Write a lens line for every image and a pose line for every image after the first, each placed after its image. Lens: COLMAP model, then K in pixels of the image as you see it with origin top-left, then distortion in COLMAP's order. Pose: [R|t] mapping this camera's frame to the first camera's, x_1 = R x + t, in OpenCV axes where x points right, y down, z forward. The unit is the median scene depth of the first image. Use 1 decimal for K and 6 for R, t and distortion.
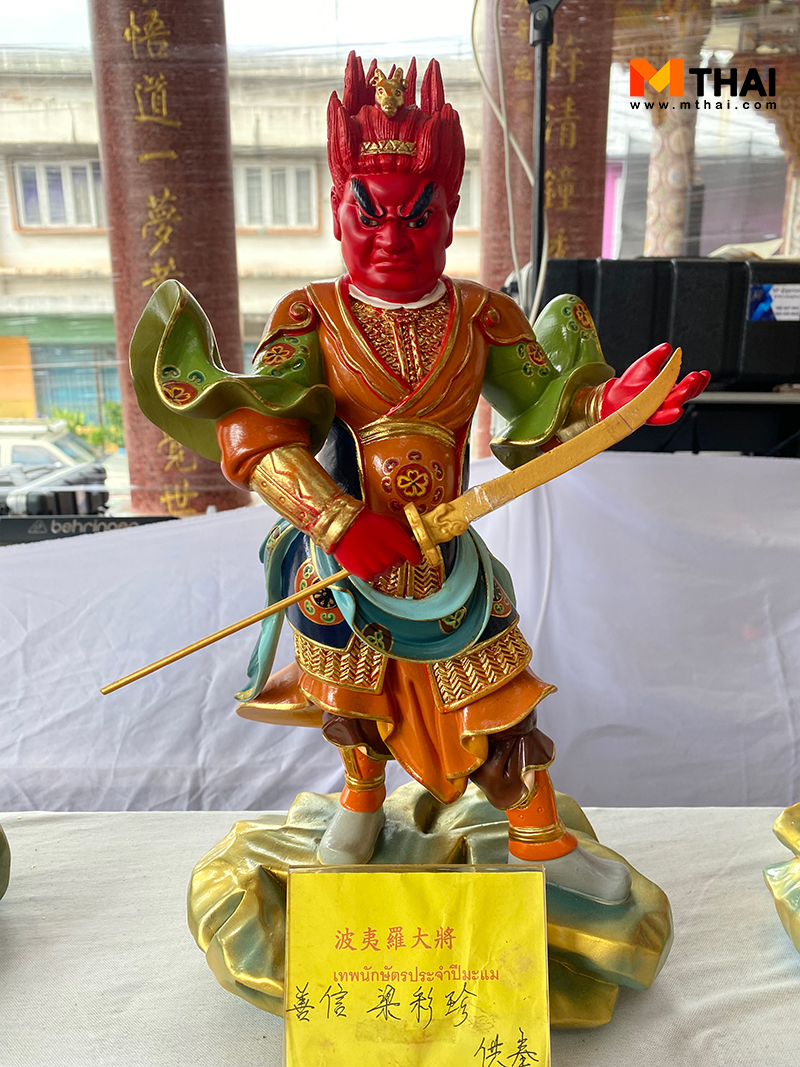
lens RADIAL K [[798.5, 0, 409.9], [0, 798.5, 530.3], [0, 0, 1]] dist [-0.001122, 0.003292]
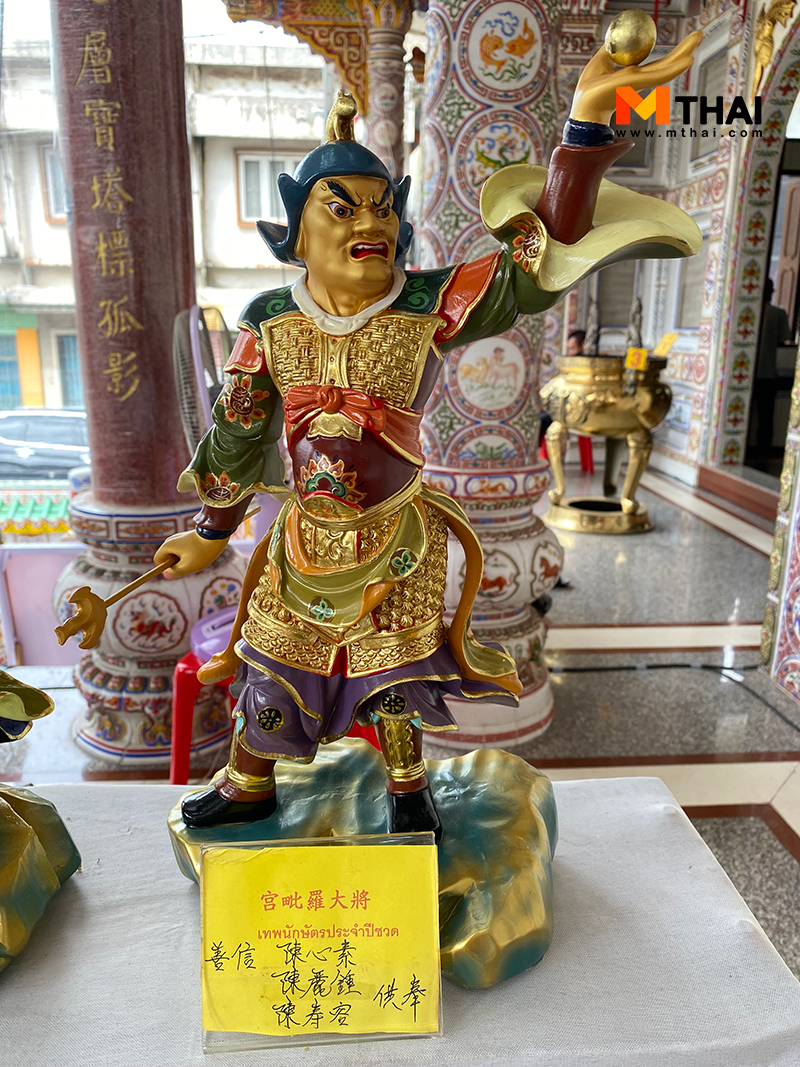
lens RADIAL K [[790.4, 0, 396.9], [0, 790.4, 537.2], [0, 0, 1]] dist [0.056649, -0.063191]
pose [[0.998879, -0.006674, 0.046860, 1.017555], [0.005990, 0.999874, 0.014713, -0.000884], [-0.046952, -0.014416, 0.998793, -0.002621]]
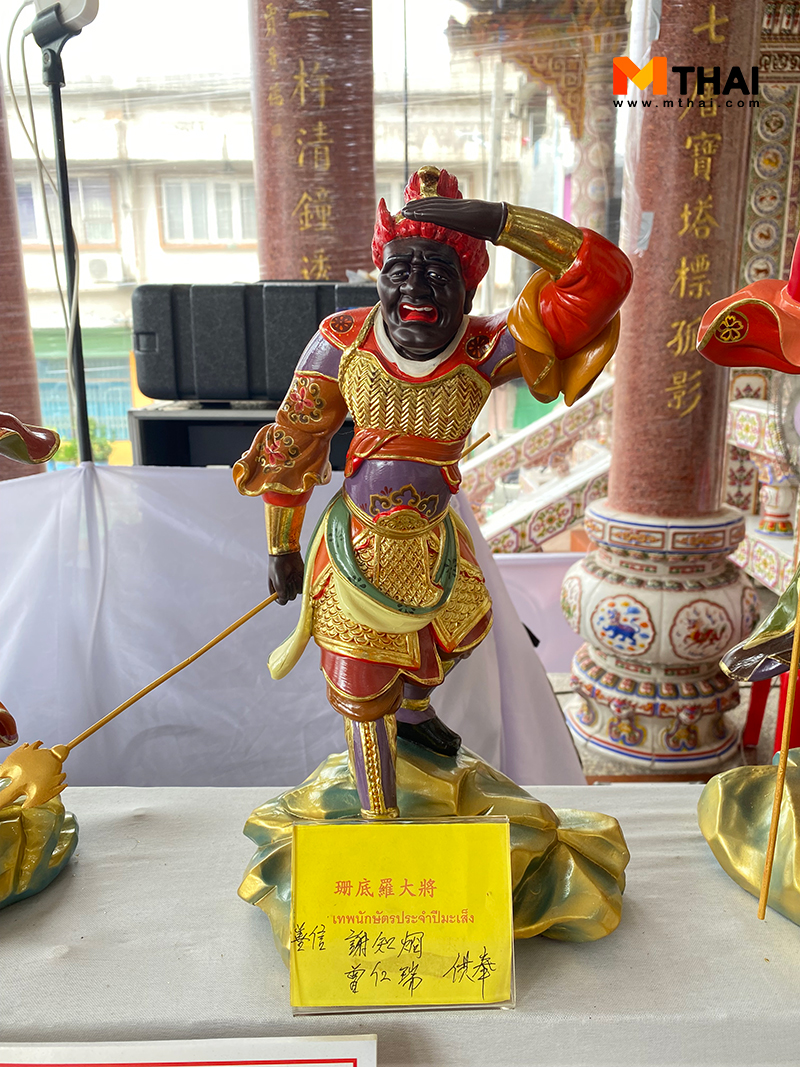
lens RADIAL K [[798.2, 0, 404.2], [0, 798.2, 537.3], [0, 0, 1]] dist [0.004678, -0.002261]
pose [[0.999970, -0.007524, -0.001875, 0.304021], [0.007512, 0.999954, -0.005989, 0.002067], [0.001920, 0.005975, 0.999980, -0.030410]]
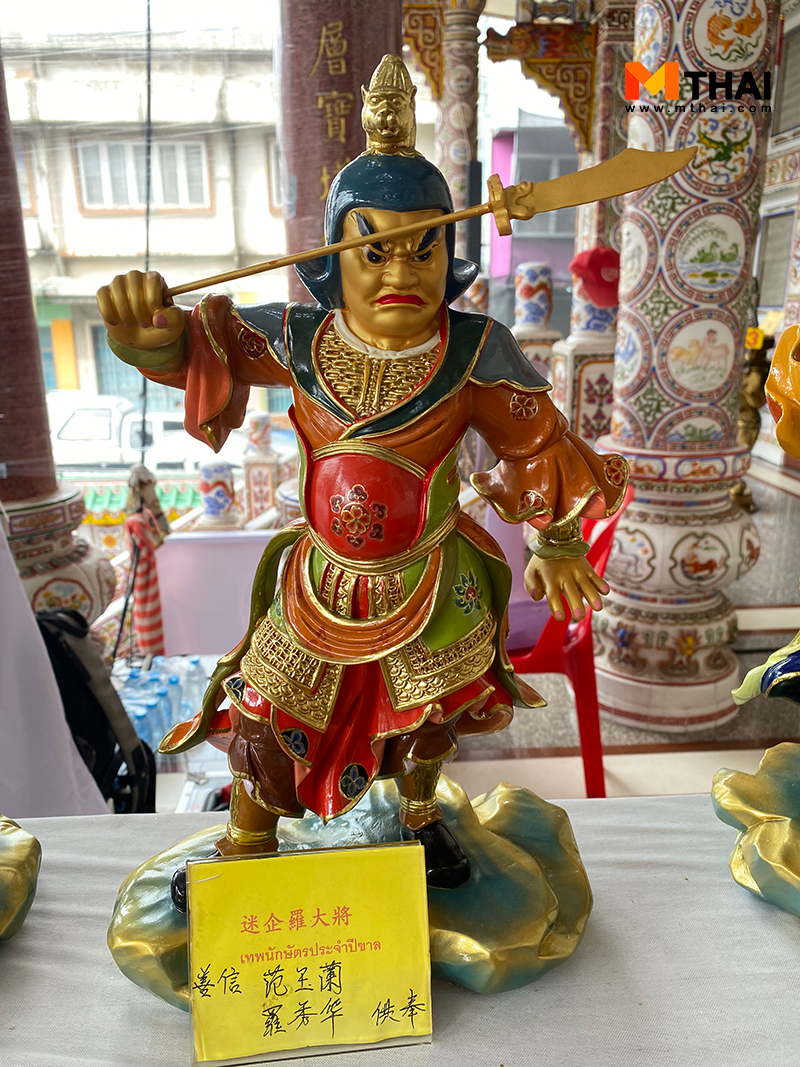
lens RADIAL K [[798.8, 0, 395.5], [0, 798.8, 534.8], [0, 0, 1]] dist [0.003196, 0.002527]
pose [[0.999342, -0.022567, 0.028384, 0.735203], [0.021711, 0.999310, 0.030130, -0.006150], [-0.029044, -0.029494, 0.999143, -0.002249]]
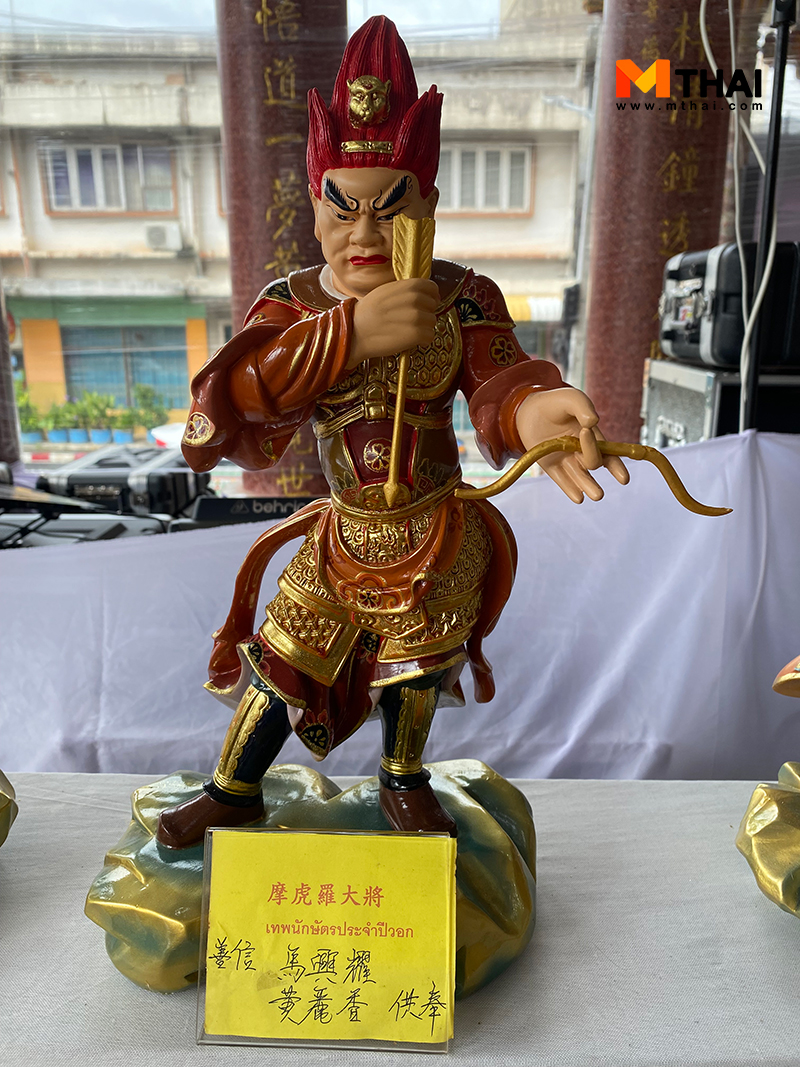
lens RADIAL K [[797.0, 0, 403.3], [0, 797.0, 529.0], [0, 0, 1]] dist [0.006631, -0.003704]
pose [[0.999608, 0.007890, -0.026877, -0.133455], [-0.007399, 0.999805, 0.018329, 0.002159], [0.027016, -0.018123, 0.999471, -0.009848]]
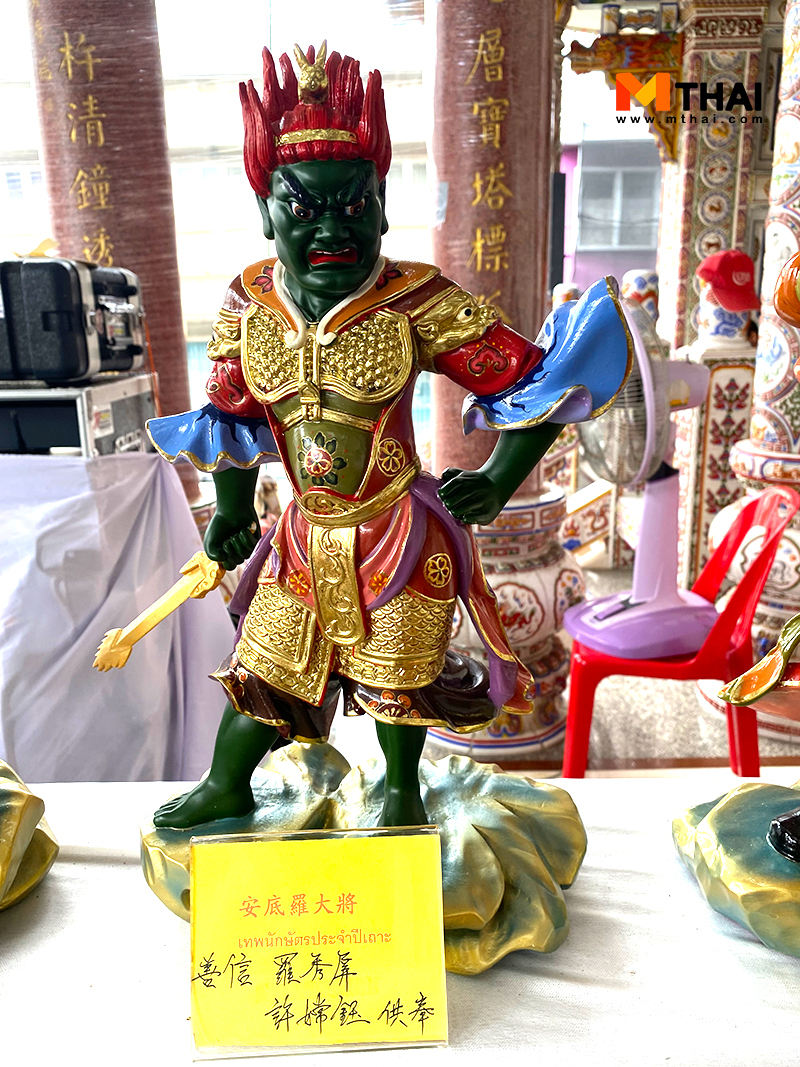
lens RADIAL K [[797.0, 0, 396.6], [0, 797.0, 537.9], [0, 0, 1]] dist [0.008798, -0.007102]
pose [[0.999376, -0.015918, -0.031535, 0.604424], [0.016370, 0.999766, 0.014144, 0.006773], [0.031303, -0.014651, 0.999403, -0.002552]]
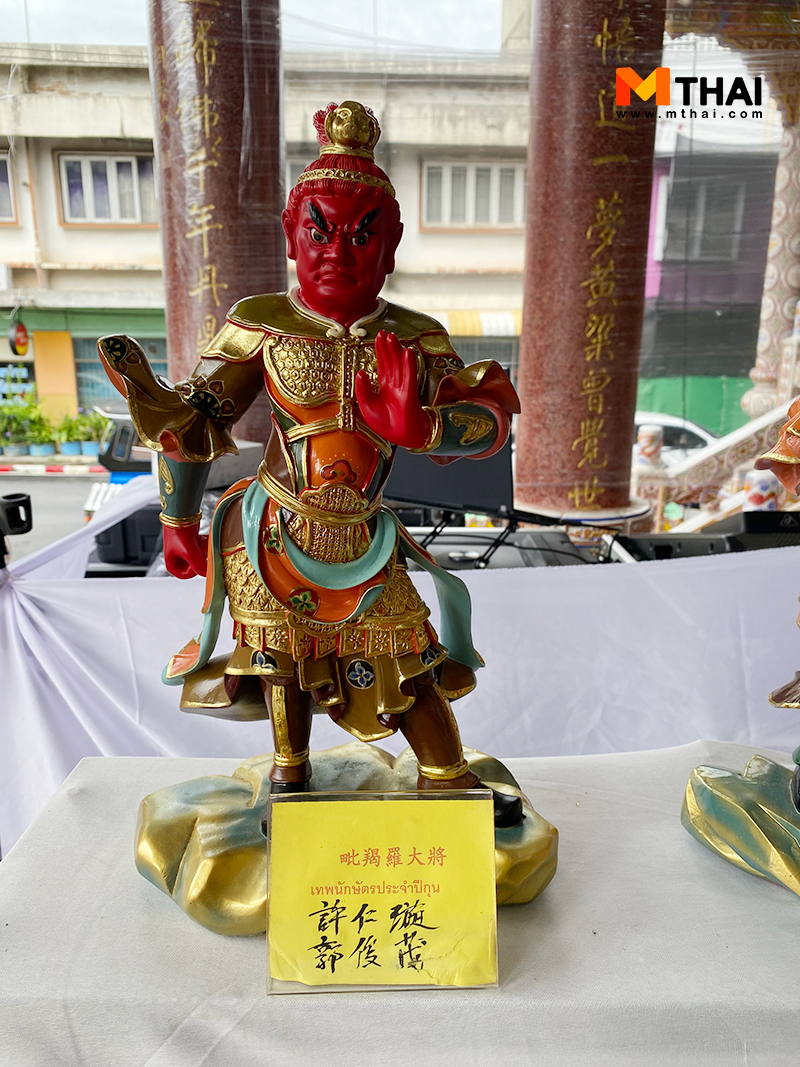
lens RADIAL K [[796.9, 0, 401.3], [0, 796.9, 536.4], [0, 0, 1]] dist [0.003144, -0.000711]
pose [[0.999961, 0.008128, -0.003445, -0.570595], [-0.008090, 0.999908, 0.010845, 0.005709], [0.003532, -0.010817, 0.999935, -0.030255]]
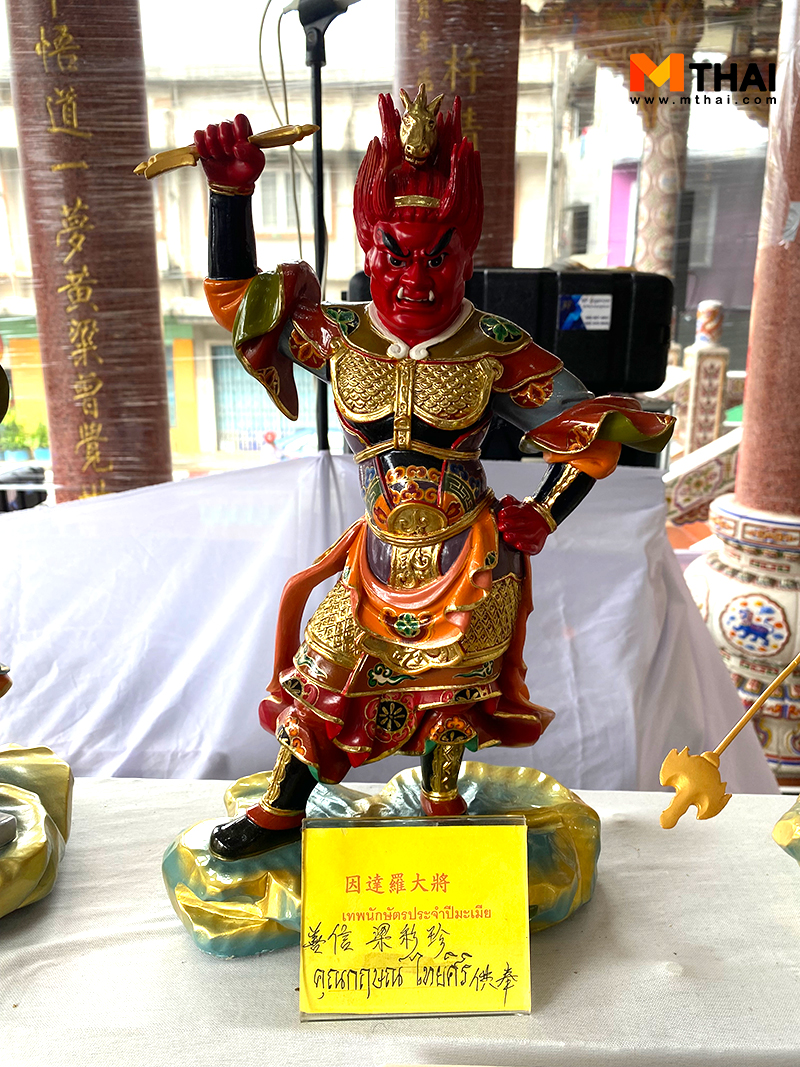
lens RADIAL K [[797.2, 0, 406.9], [0, 797.2, 537.2], [0, 0, 1]] dist [0.003112, 0.000297]
pose [[0.999426, 0.012564, -0.031467, 0.156948], [-0.012441, 0.999914, 0.004098, 0.001680], [0.031516, -0.003704, 0.999496, -0.020649]]
